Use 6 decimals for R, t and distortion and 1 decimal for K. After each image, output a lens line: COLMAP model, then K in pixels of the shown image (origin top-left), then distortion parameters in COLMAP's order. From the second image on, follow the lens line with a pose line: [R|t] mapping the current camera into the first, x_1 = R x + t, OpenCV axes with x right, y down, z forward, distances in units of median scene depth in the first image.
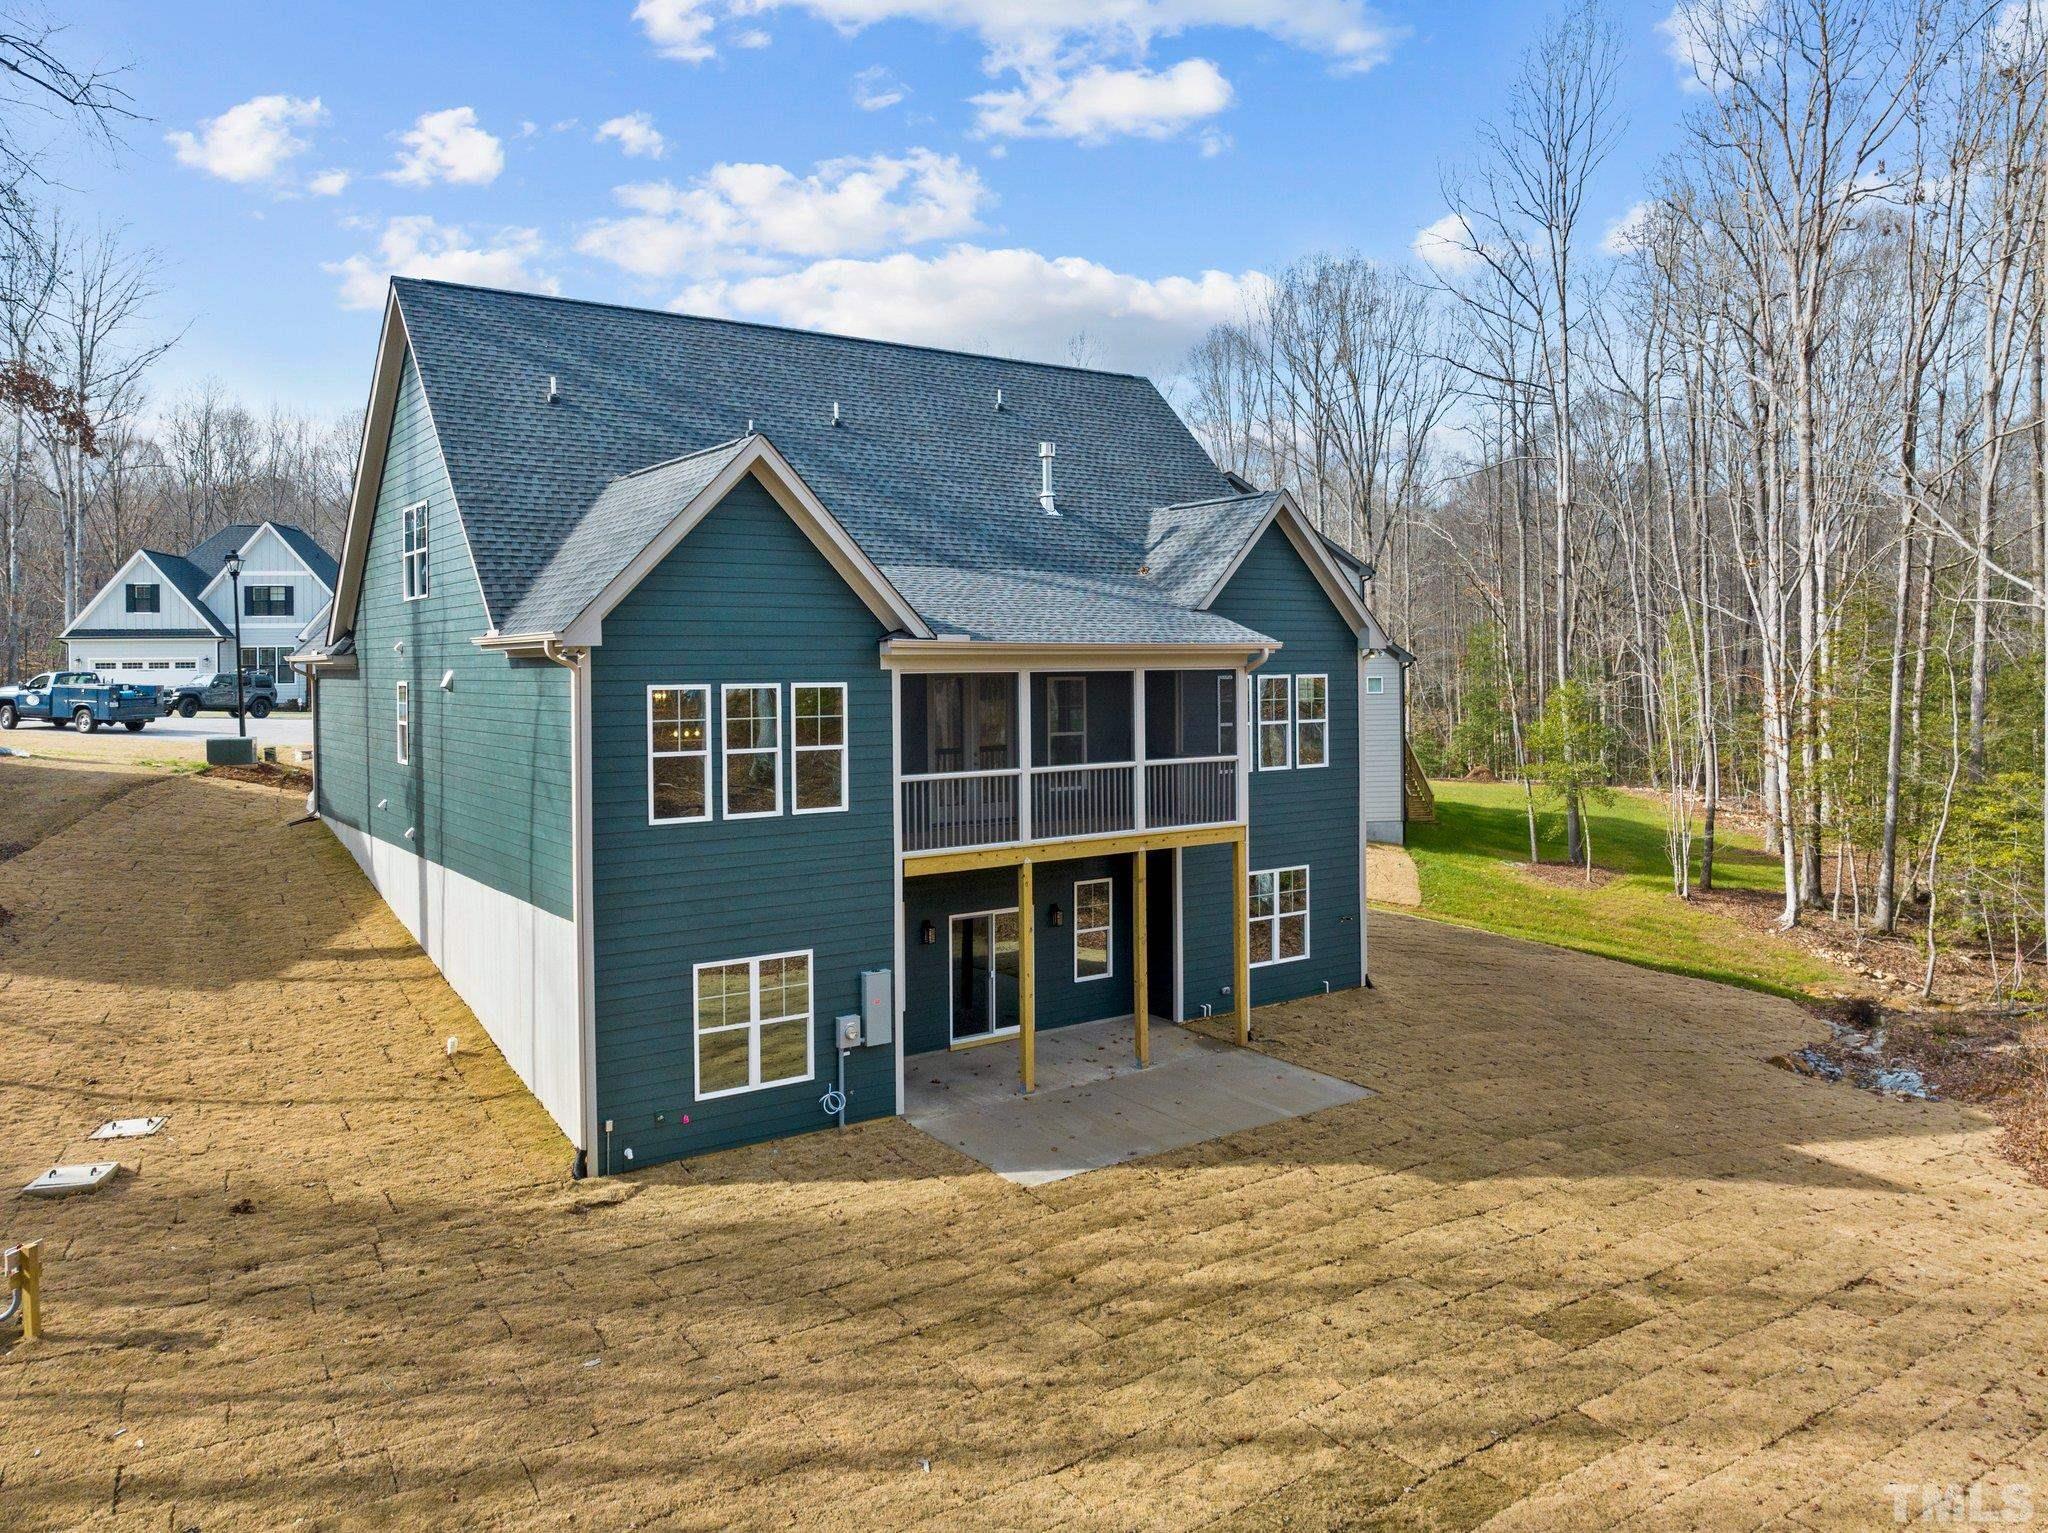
lens RADIAL K [[1428.1, 0, 1019.7], [0, 1428.1, 769.0], [0, 0, 1]] dist [0.000074, -0.000468]
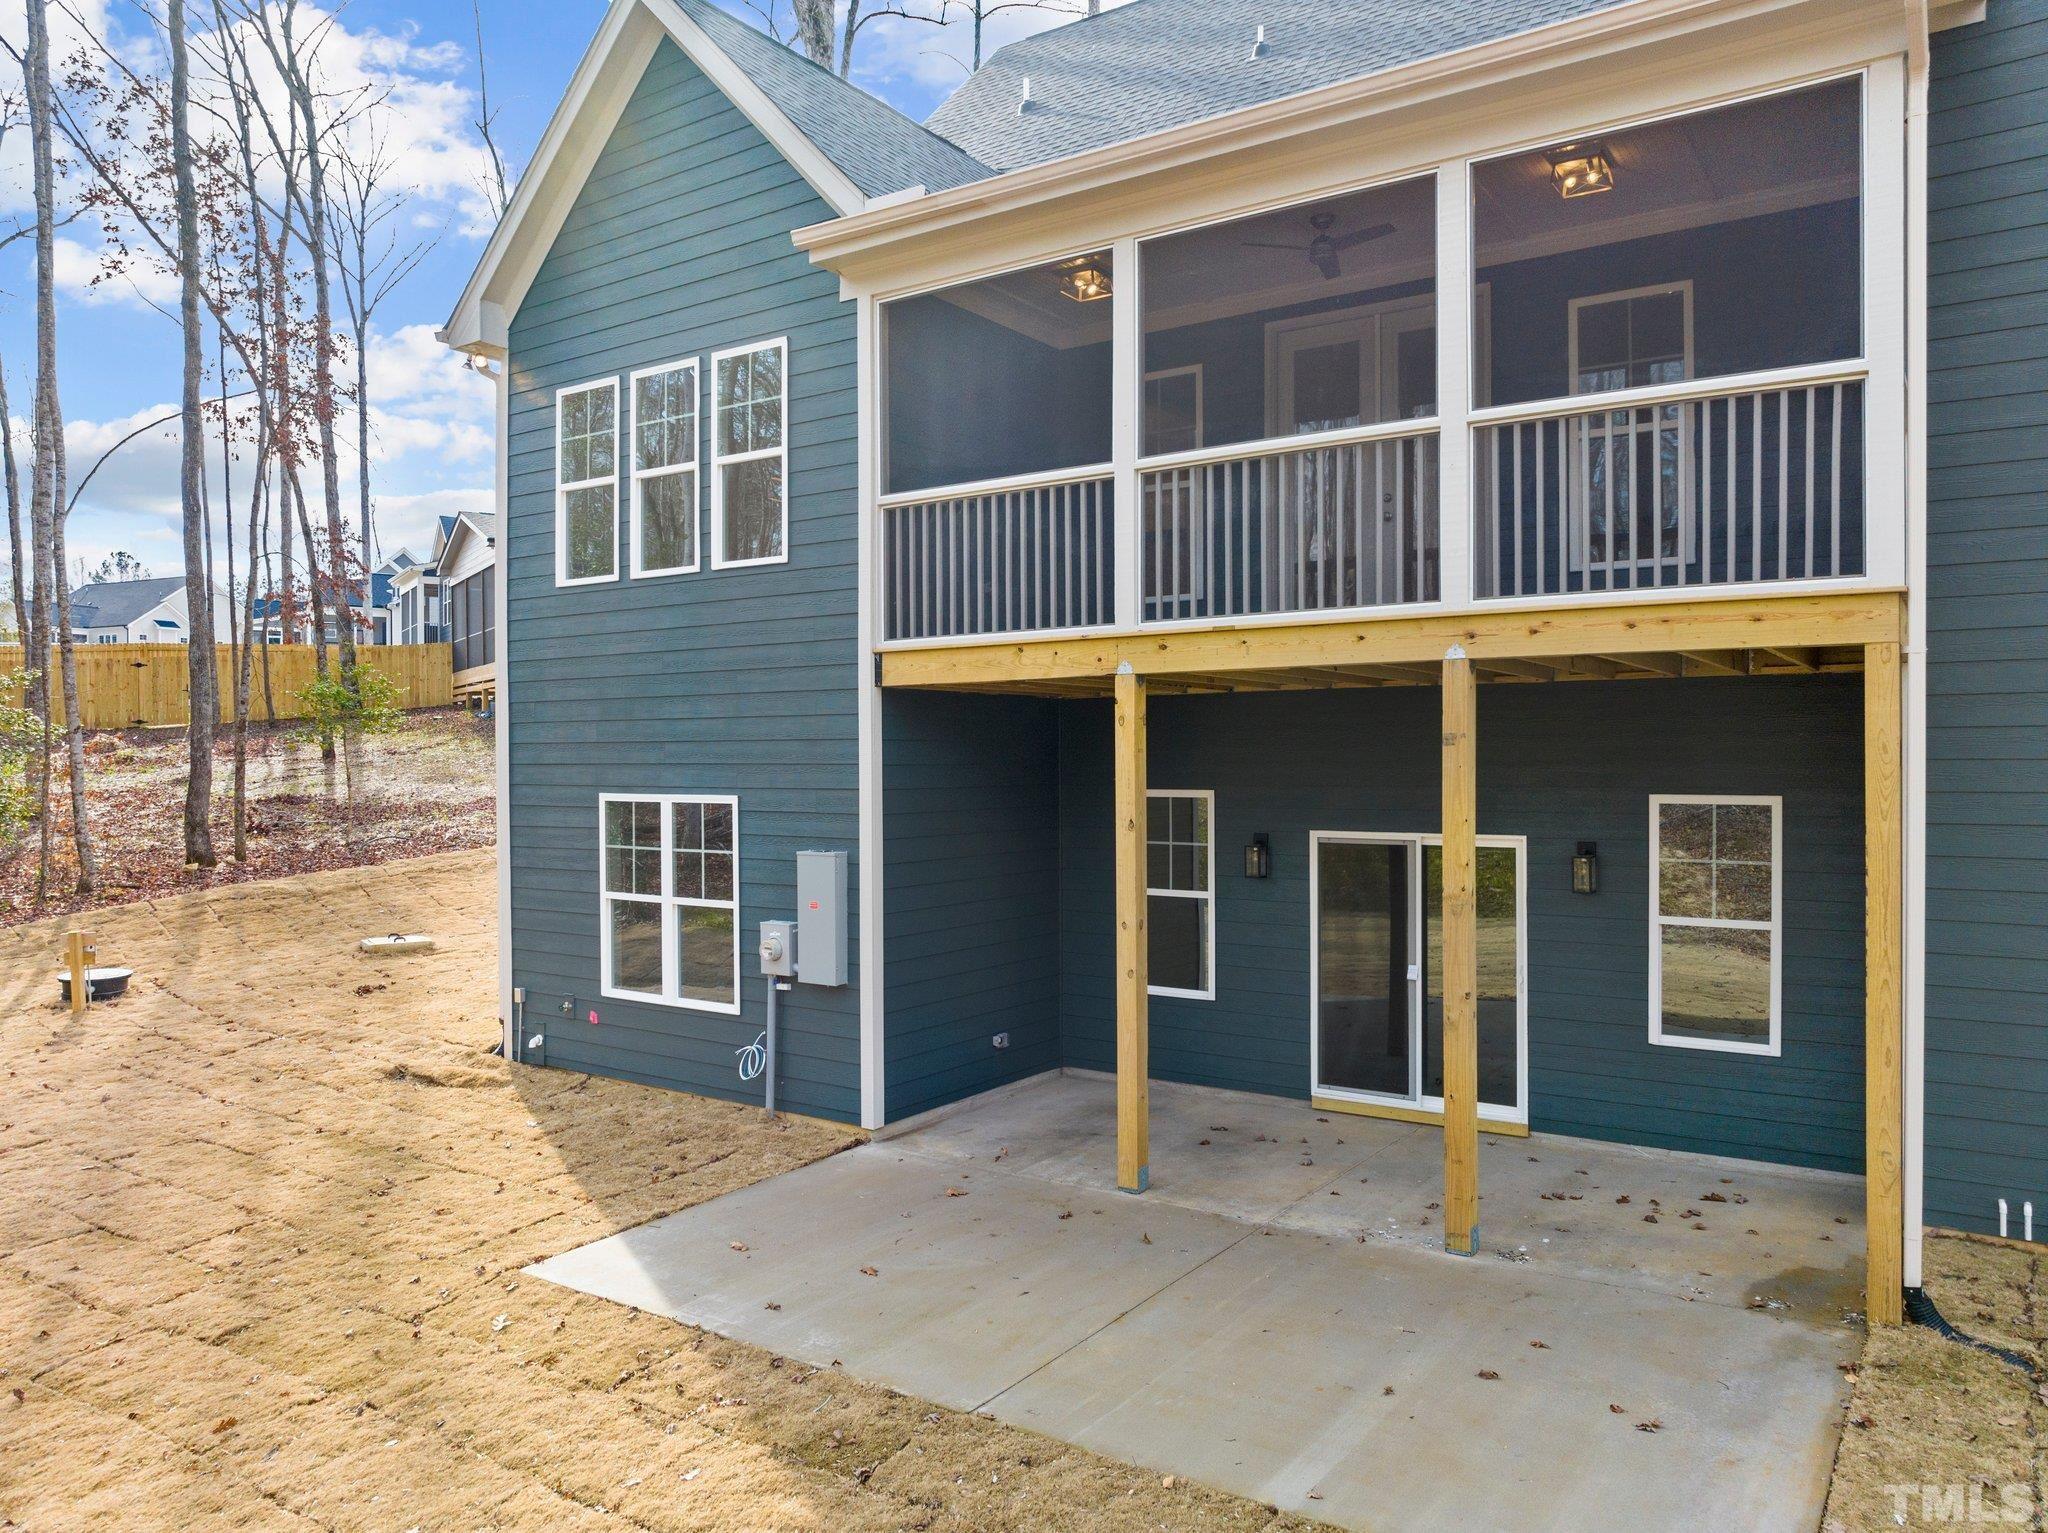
lens RADIAL K [[1428.1, 0, 1019.7], [0, 1428.1, 769.0], [0, 0, 1]] dist [0.000074, -0.000468]
pose [[0.358072, 0.019826, -0.933484, 0.447115], [-0.060149, 0.998188, -0.001872, 0.107054], [0.931755, 0.056818, 0.358615, 0.876182]]
